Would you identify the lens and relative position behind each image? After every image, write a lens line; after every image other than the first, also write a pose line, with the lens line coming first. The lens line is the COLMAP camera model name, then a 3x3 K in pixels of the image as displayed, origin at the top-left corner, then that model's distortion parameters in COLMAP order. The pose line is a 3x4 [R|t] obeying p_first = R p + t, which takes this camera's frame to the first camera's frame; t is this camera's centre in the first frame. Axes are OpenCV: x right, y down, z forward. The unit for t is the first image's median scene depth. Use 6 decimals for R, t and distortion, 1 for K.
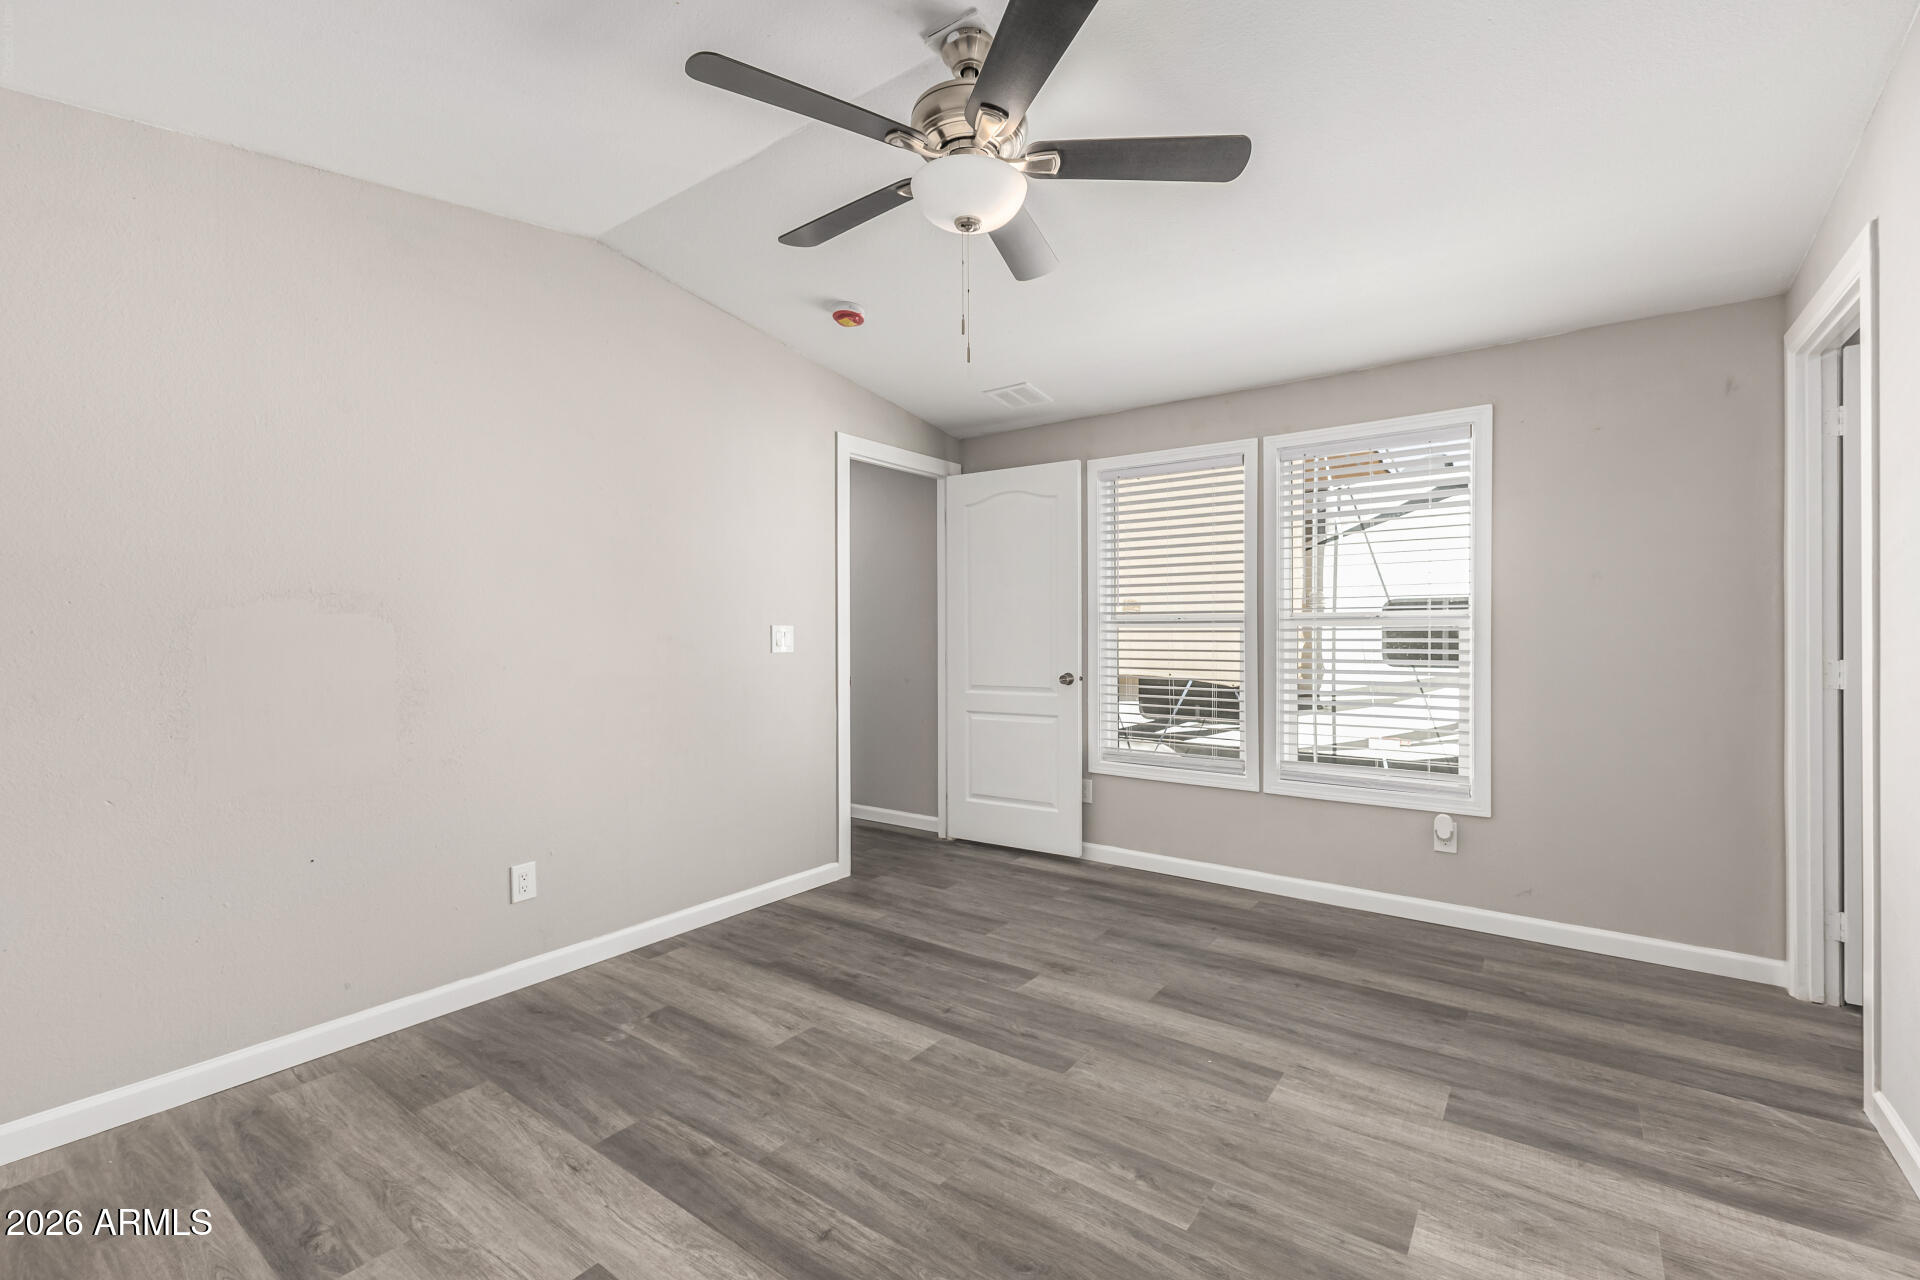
lens RADIAL K [[821.7, 0, 970.2], [0, 821.7, 639.3], [0, 0, 1]] dist [0.007472, -0.000548]
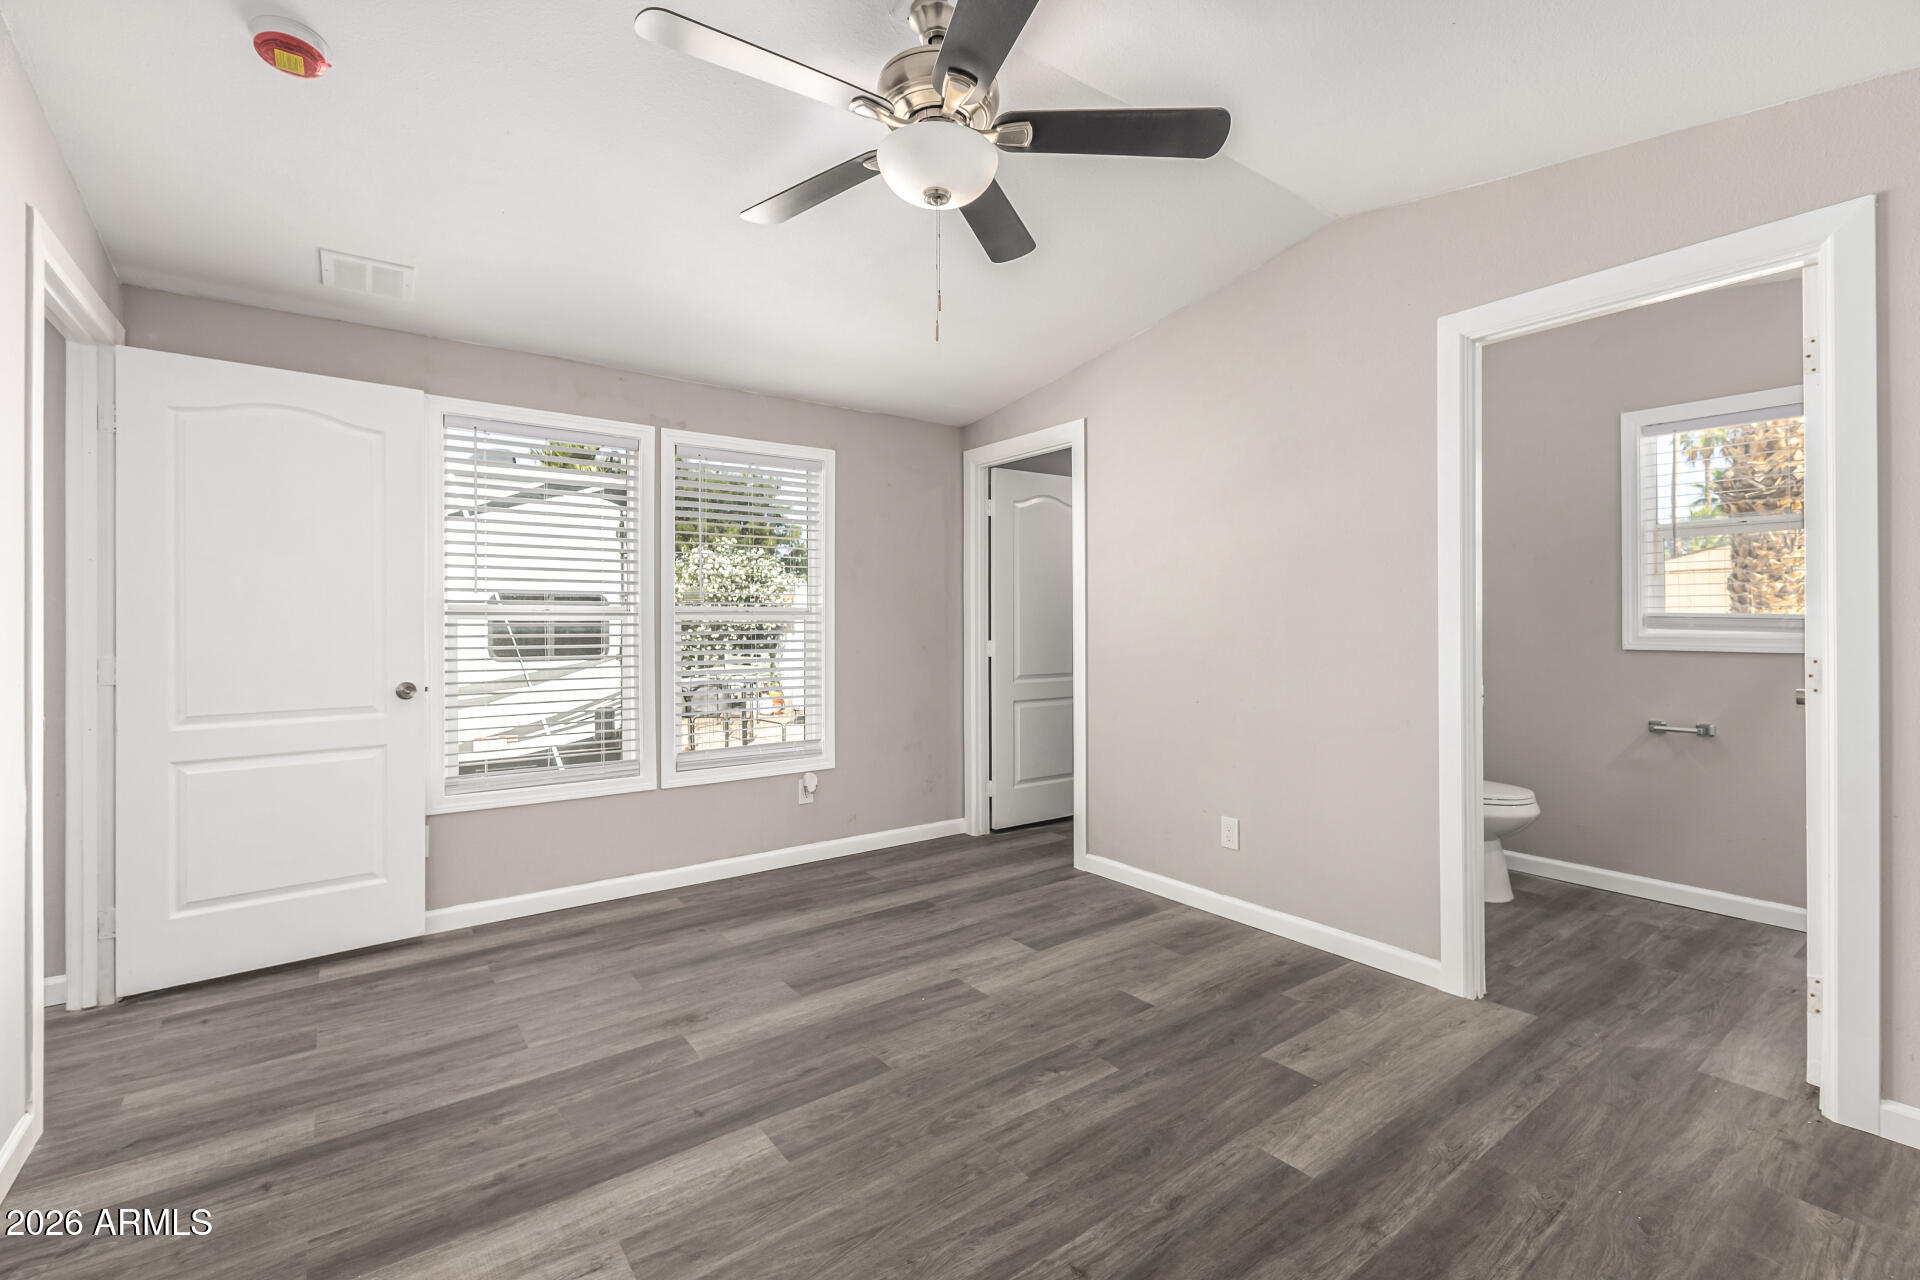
lens RADIAL K [[821.7, 0, 961.7], [0, 821.7, 623.3], [0, 0, 1]] dist [0.007472, -0.000548]
pose [[0.306275, 0.003522, 0.951937, -0.731673], [0.011344, 0.999909, -0.007349, 0.000107], [-0.951876, 0.013049, 0.306207, 0.553951]]
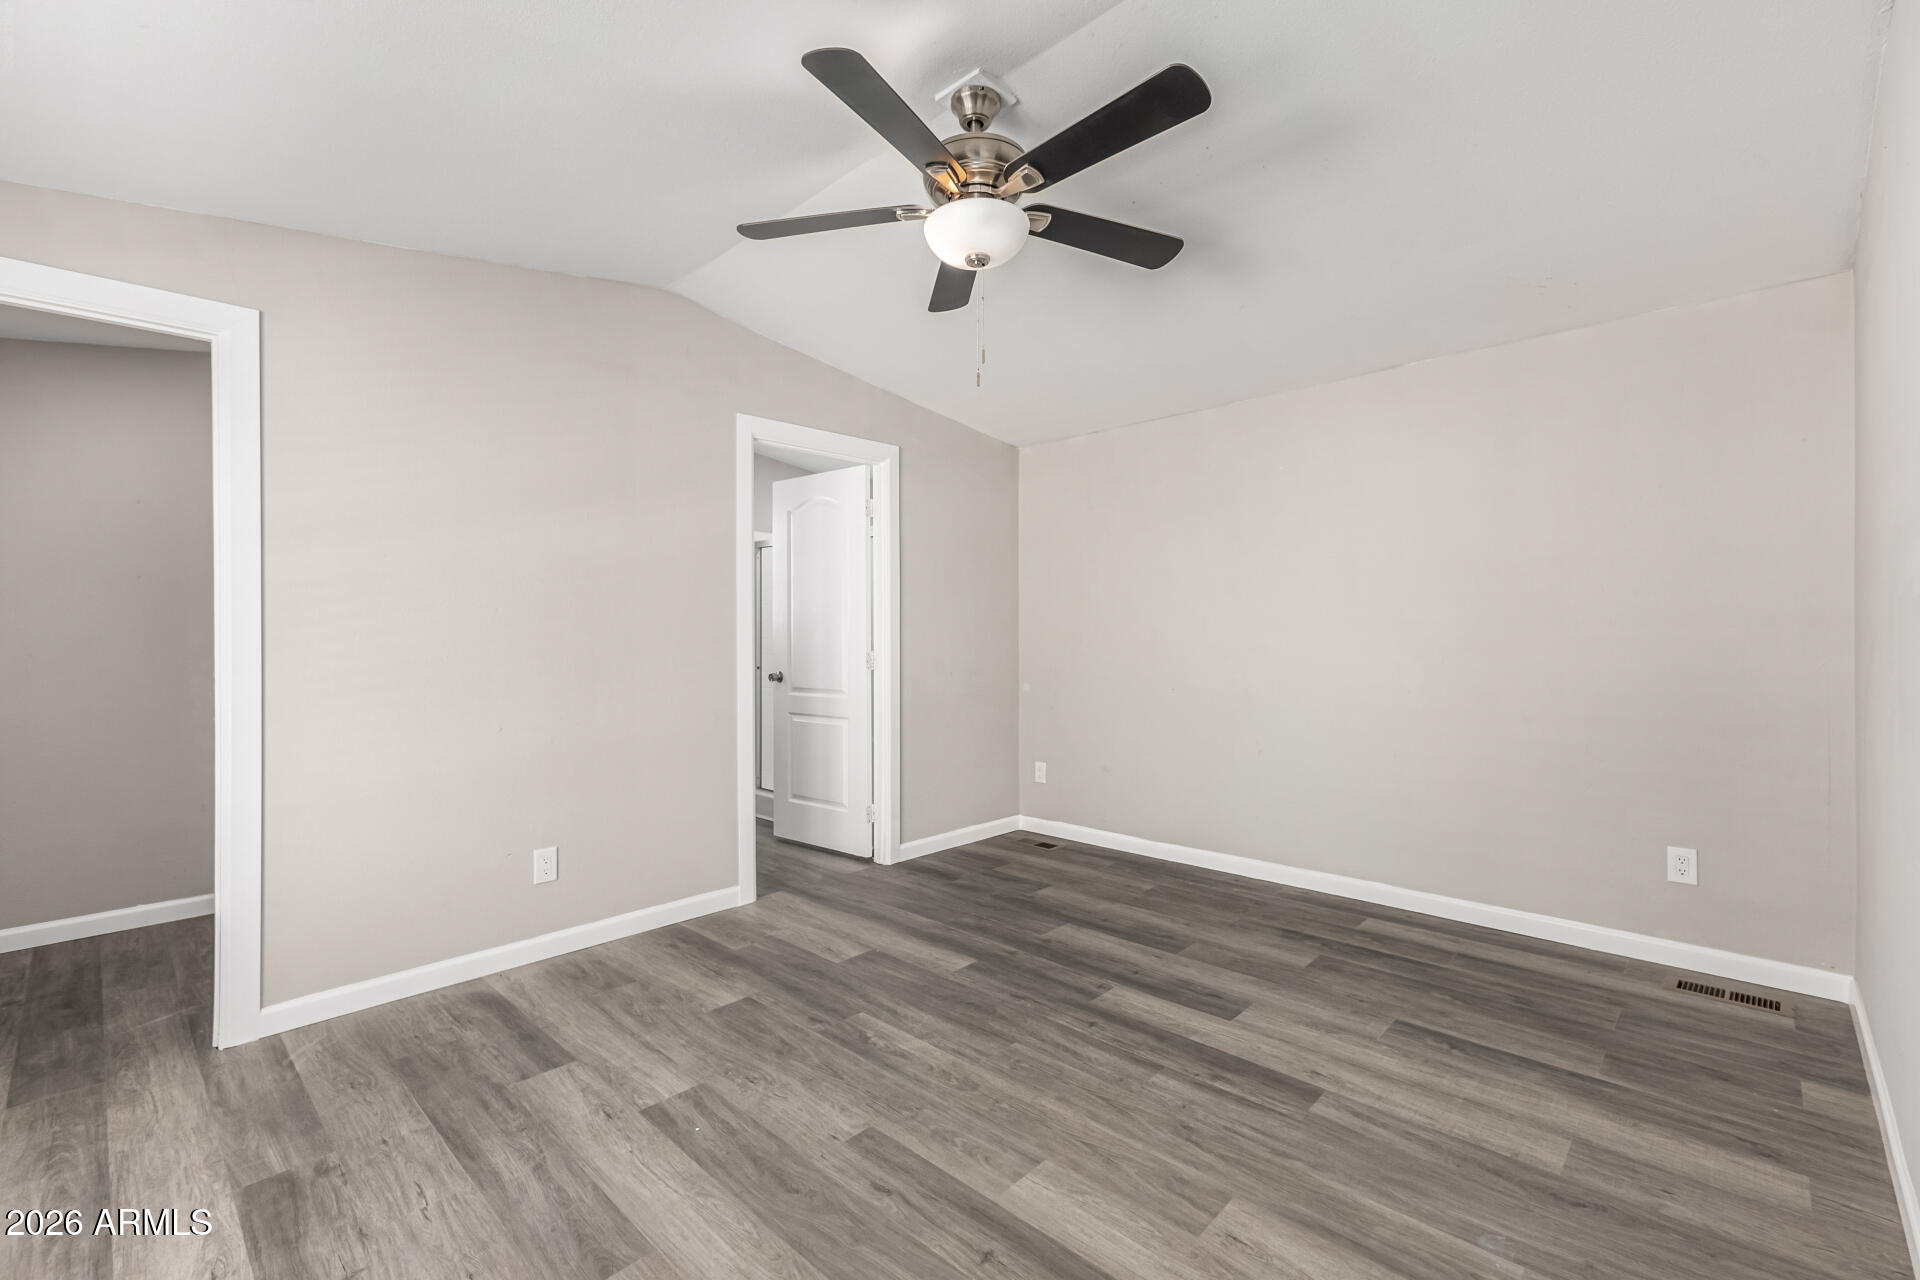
lens RADIAL K [[821.7, 0, 944.9], [0, 821.7, 636.0], [0, 0, 1]] dist [0.007472, -0.000548]
pose [[-0.986895, 0.011073, 0.160985, -0.106173], [0.012974, 0.999858, 0.010762, -0.014676], [-0.160843, 0.012710, -0.986898, 1.696672]]
